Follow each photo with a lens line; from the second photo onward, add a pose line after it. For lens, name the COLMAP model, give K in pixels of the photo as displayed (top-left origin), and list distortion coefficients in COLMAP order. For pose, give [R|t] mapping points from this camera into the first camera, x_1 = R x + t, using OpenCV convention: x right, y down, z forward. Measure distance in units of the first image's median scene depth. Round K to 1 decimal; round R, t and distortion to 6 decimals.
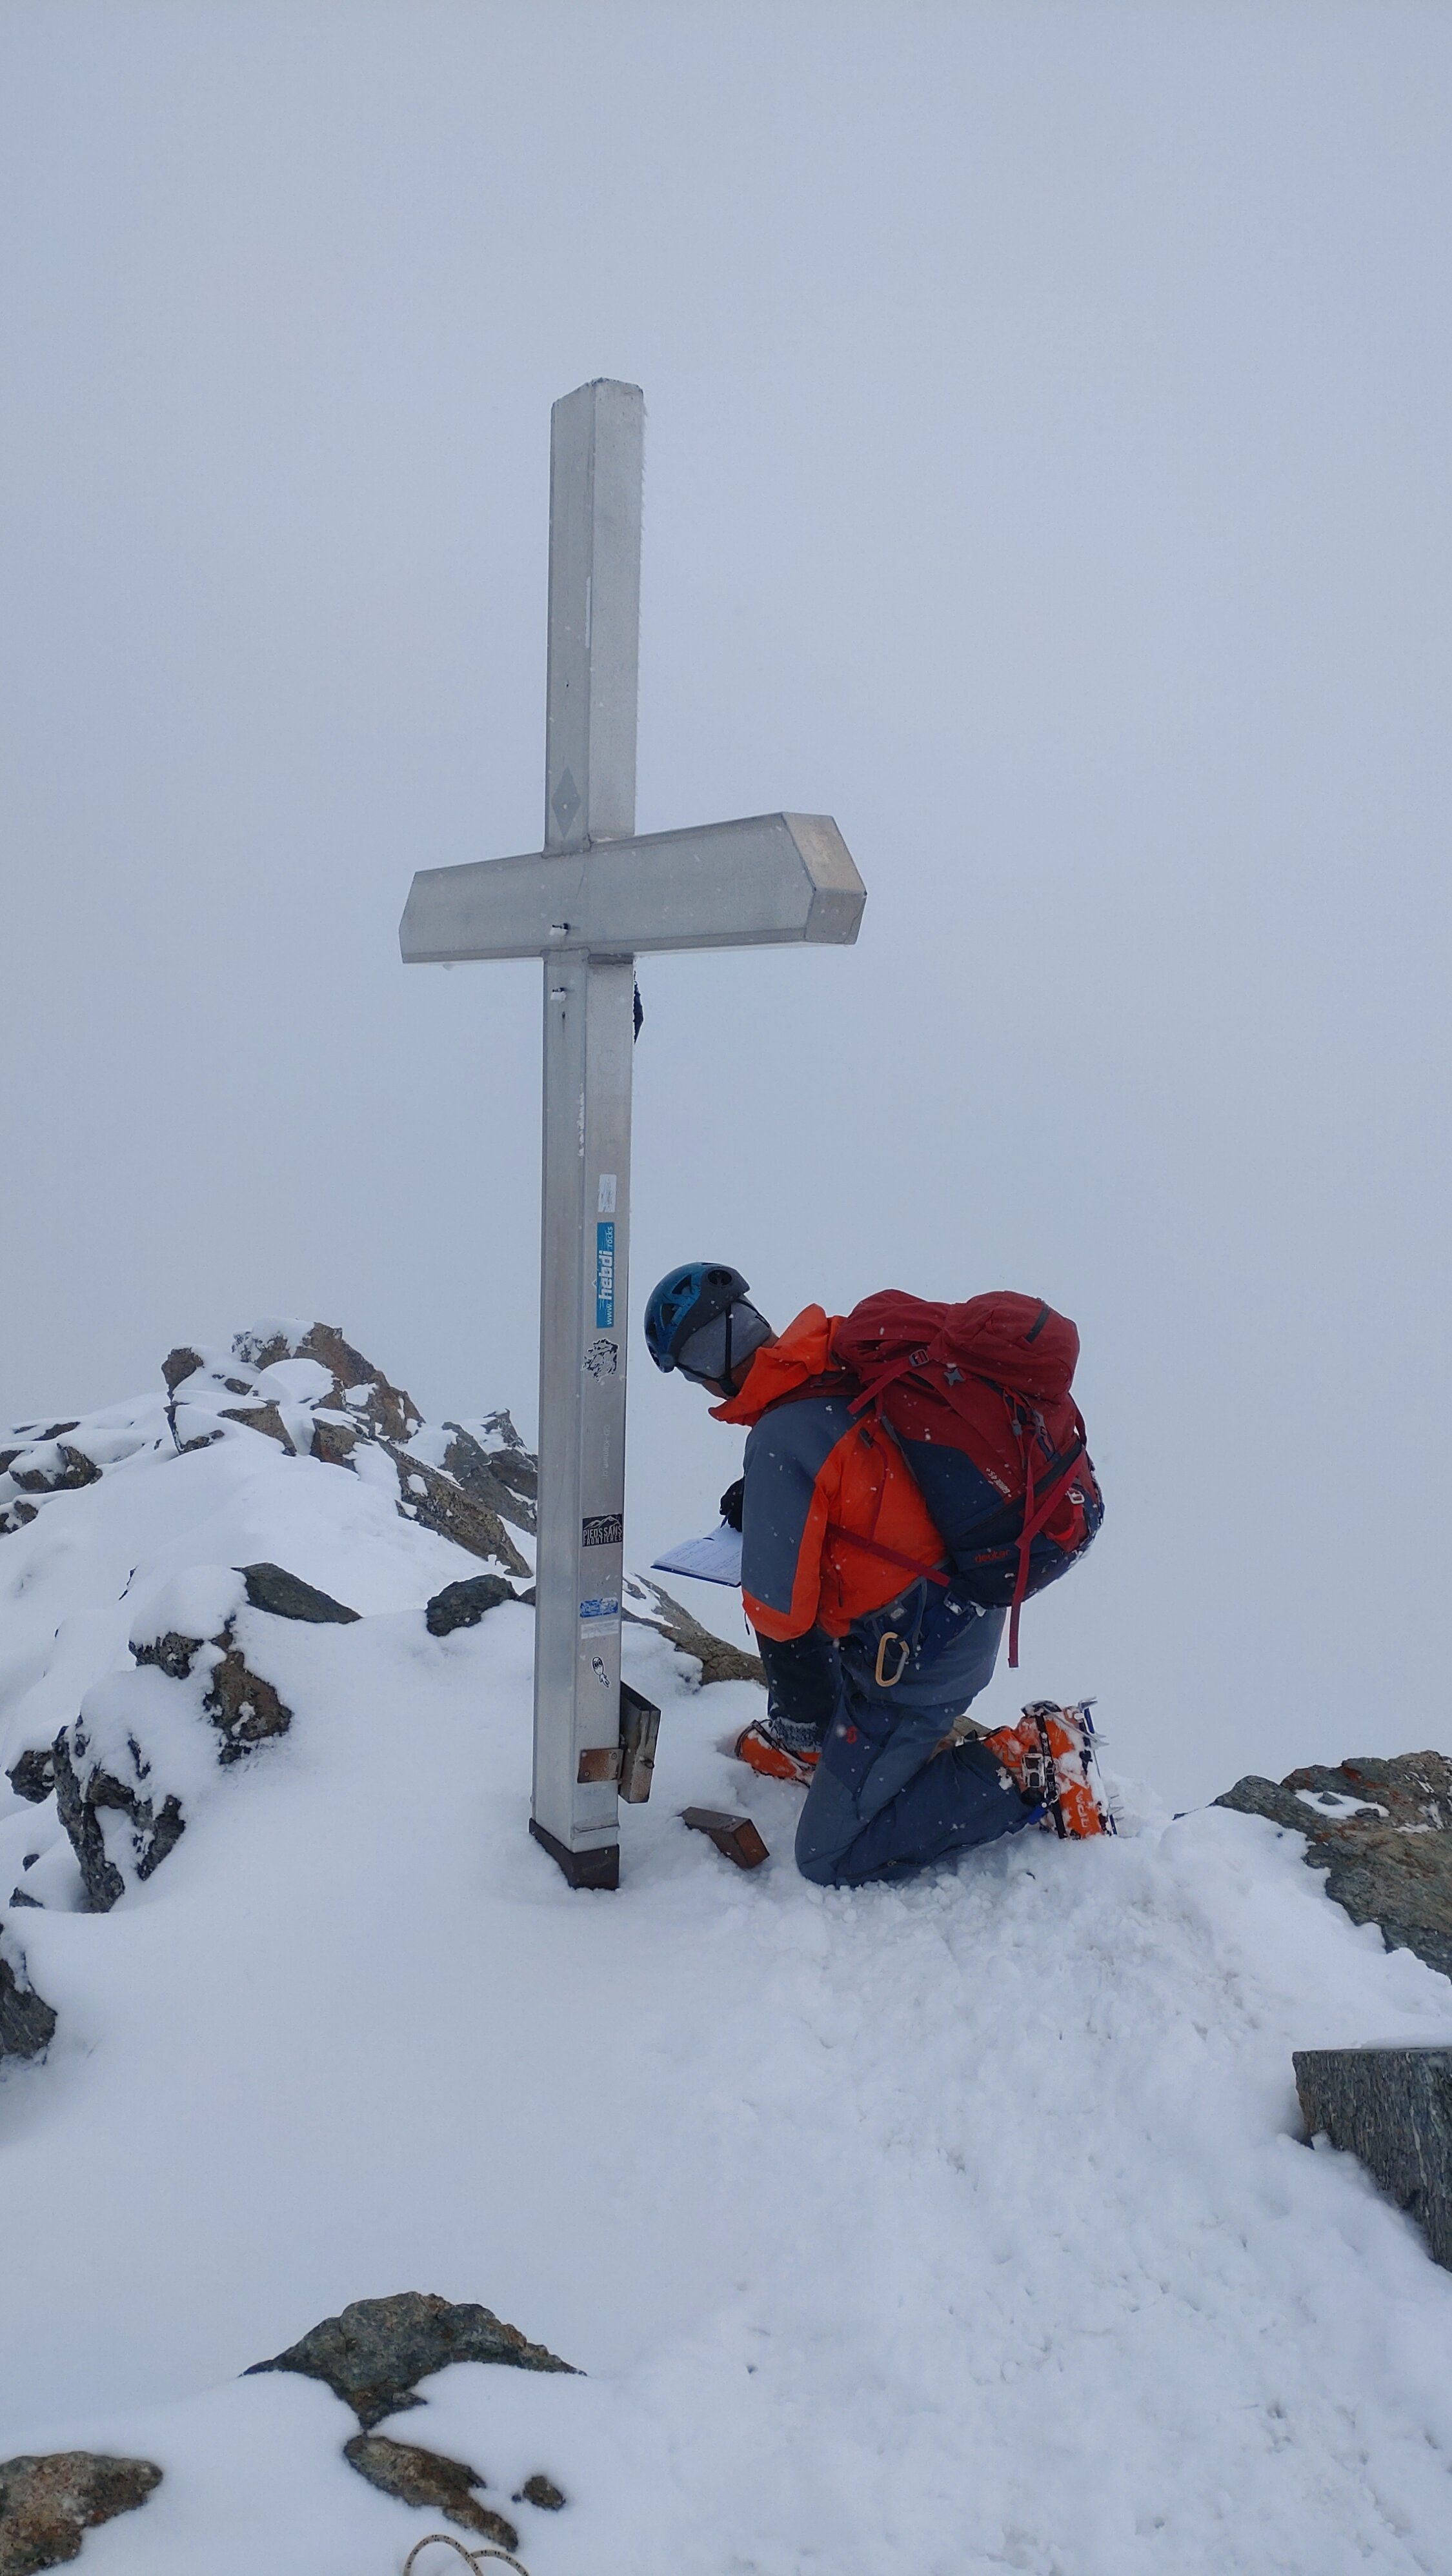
lens RADIAL K [[1892.2, 0, 734.4], [0, 1892.2, 1280.3], [0, 0, 1]] dist [0.008909, -0.004719]
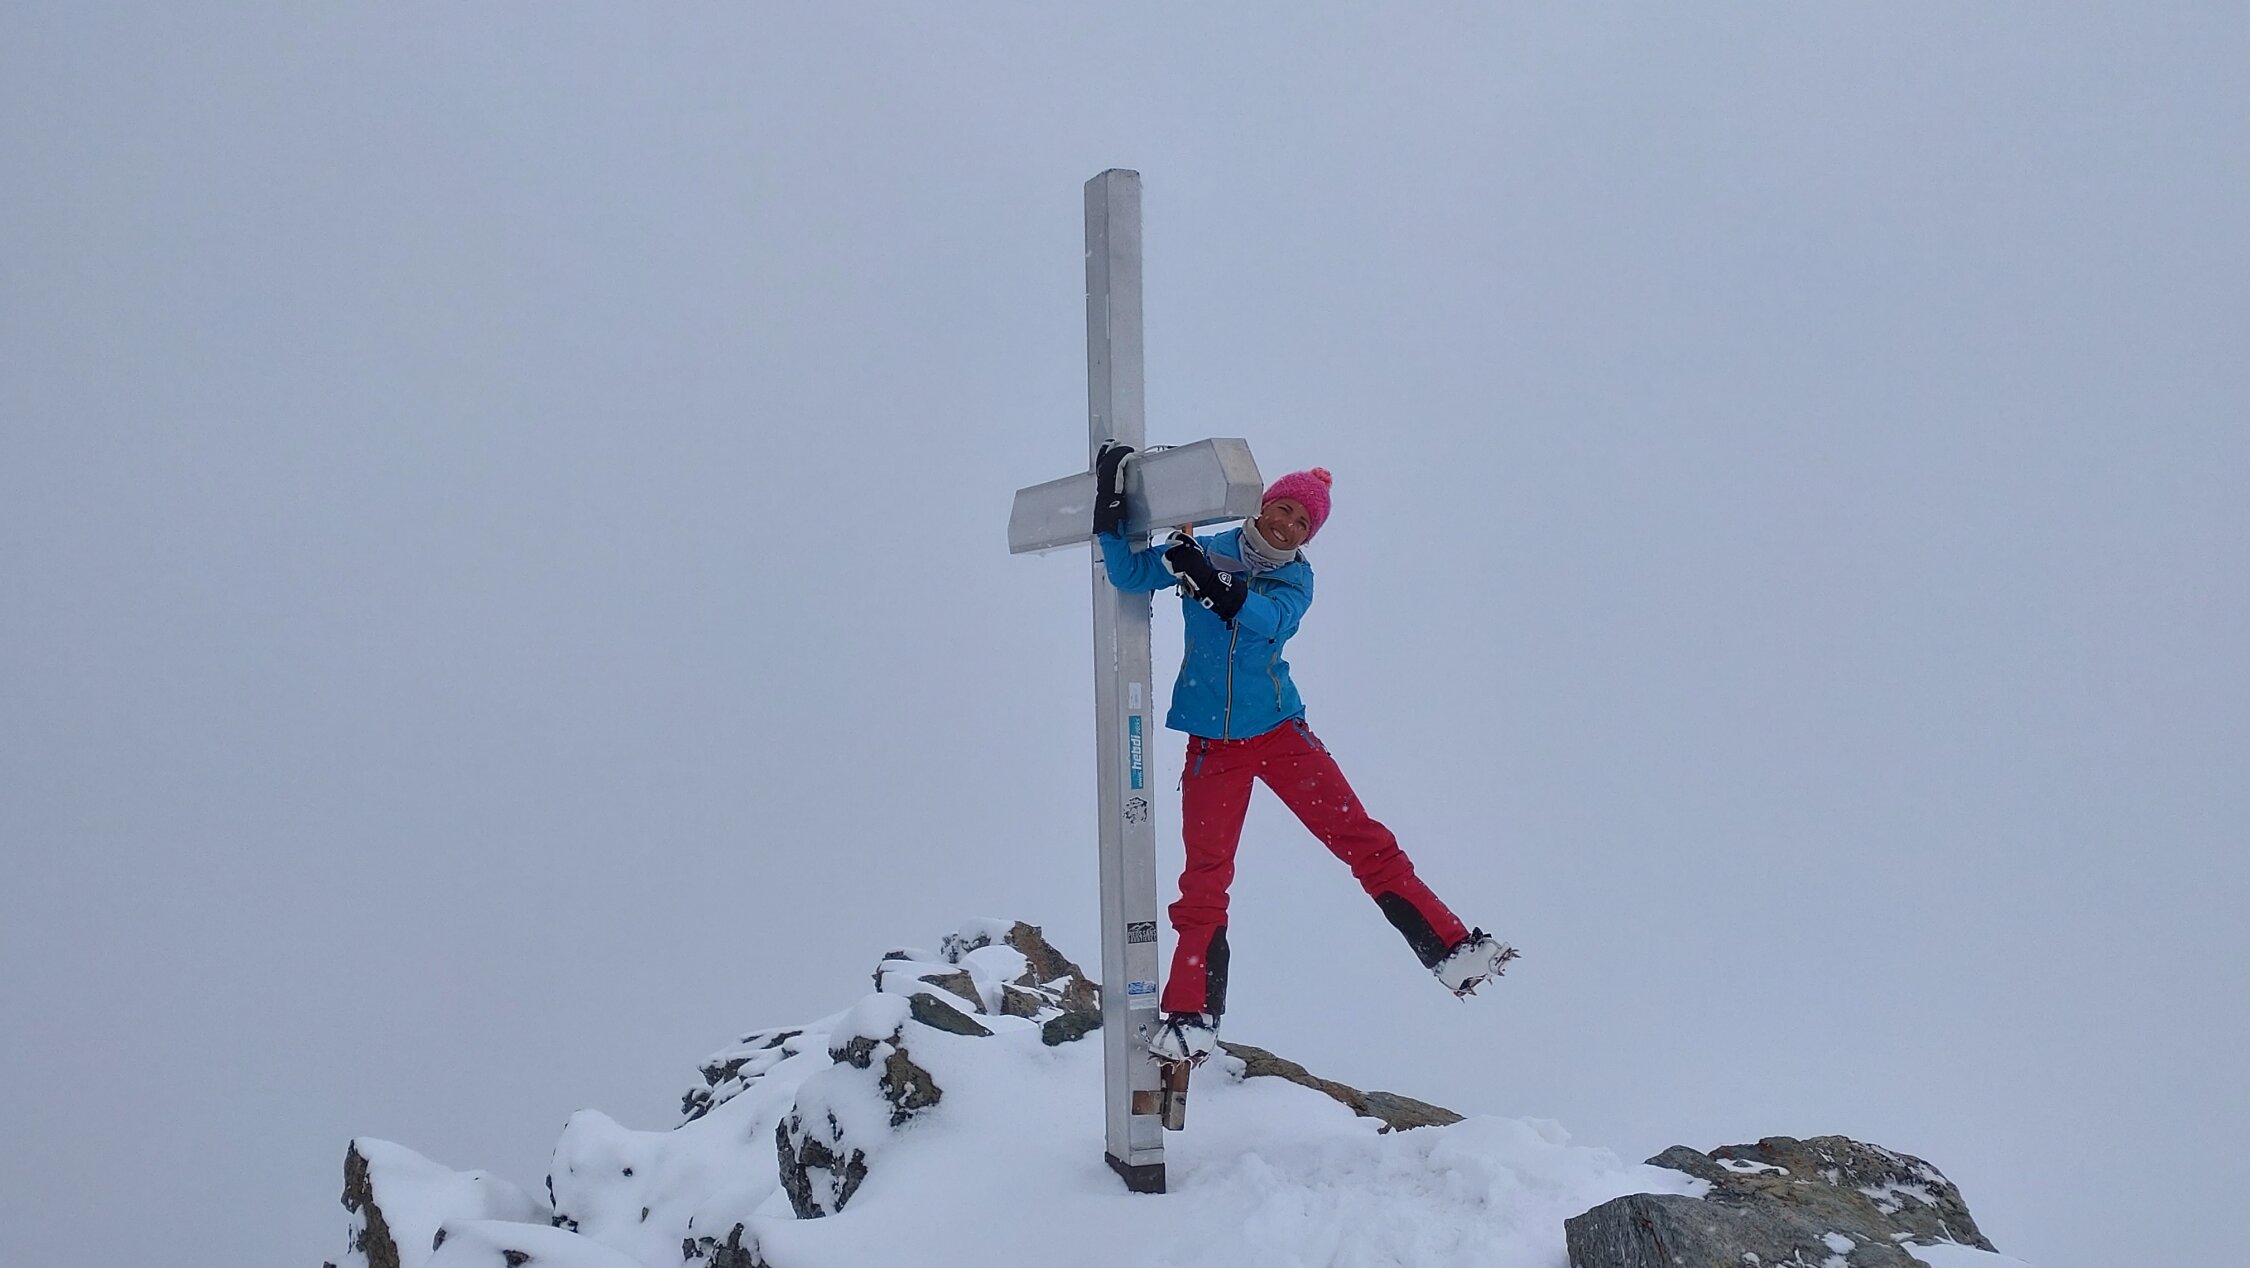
lens RADIAL K [[1652.5, 0, 1120.2], [0, 1652.5, 637.7], [0, 0, 1]] dist [0.008909, -0.004719]
pose [[0.989514, -0.048015, -0.136220, 0.077728], [0.031450, 0.992123, -0.121252, 0.050843], [0.140969, 0.115696, 0.983230, -0.212935]]
